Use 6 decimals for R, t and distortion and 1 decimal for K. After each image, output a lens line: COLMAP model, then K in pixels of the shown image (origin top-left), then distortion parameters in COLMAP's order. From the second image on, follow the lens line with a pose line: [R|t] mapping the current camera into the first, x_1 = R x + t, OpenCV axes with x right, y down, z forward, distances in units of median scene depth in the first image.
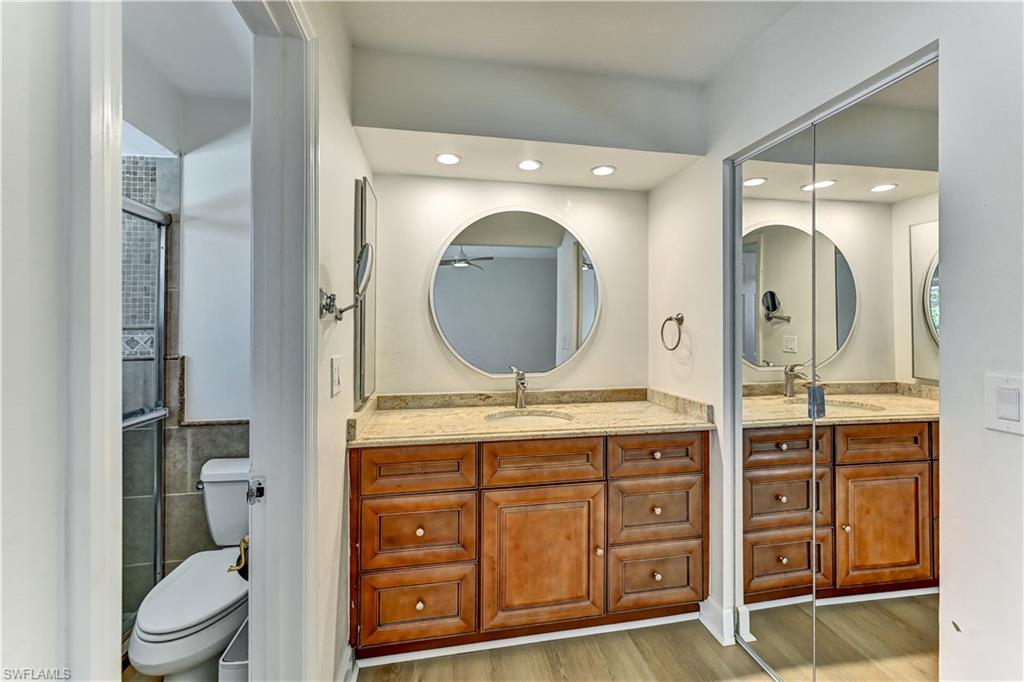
lens RADIAL K [[413.6, 0, 512.5], [0, 413.6, 324.8], [0, 0, 1]] dist [-0.000529, 0.000015]
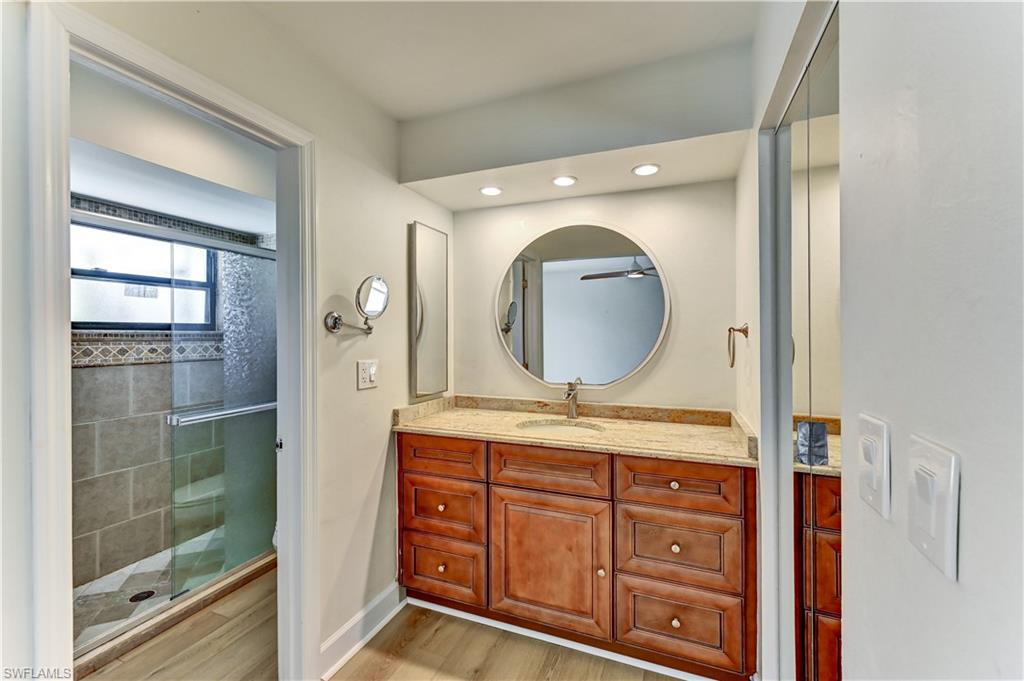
lens RADIAL K [[401.6, 0, 504.0], [0, 401.6, 338.1], [0, 0, 1]] dist [-0.000833, -0.000199]
pose [[0.855435, 0.003438, -0.517899, 0.463709], [-0.001003, 0.999987, 0.004982, -0.002646], [0.517910, -0.003742, 0.855427, 0.076621]]
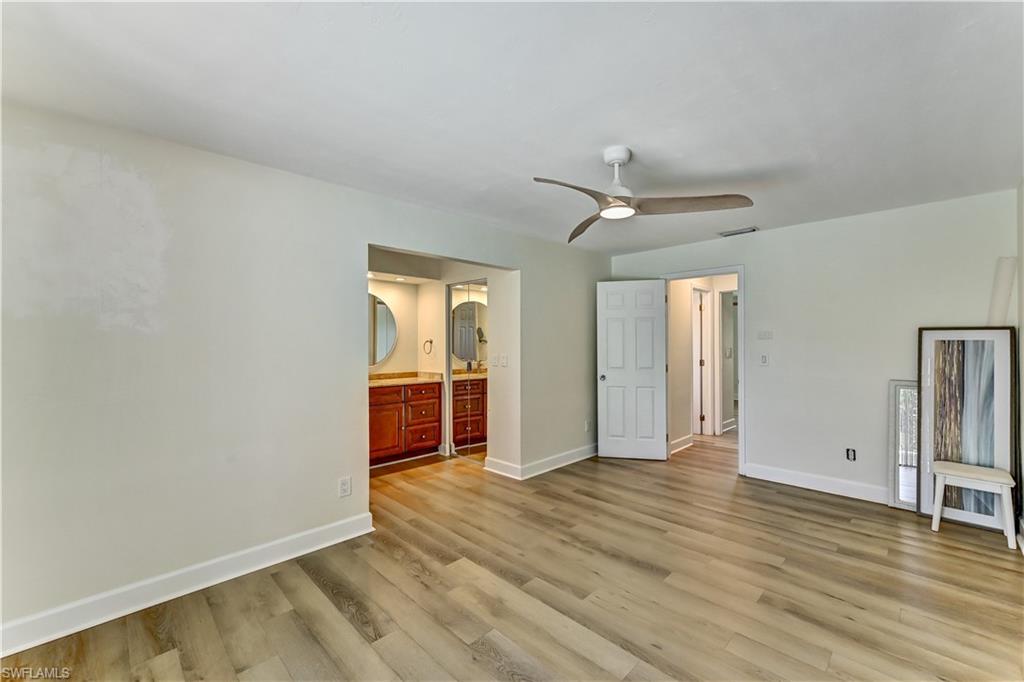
lens RADIAL K [[398.8, 0, 538.5], [0, 398.8, 347.0], [0, 0, 1]] dist [-0.000451, -0.000022]
pose [[0.802938, -0.005225, 0.596040, -0.585783], [0.002739, 0.999983, 0.005077, 0.005969], [-0.596056, -0.002443, 0.802939, -1.514753]]
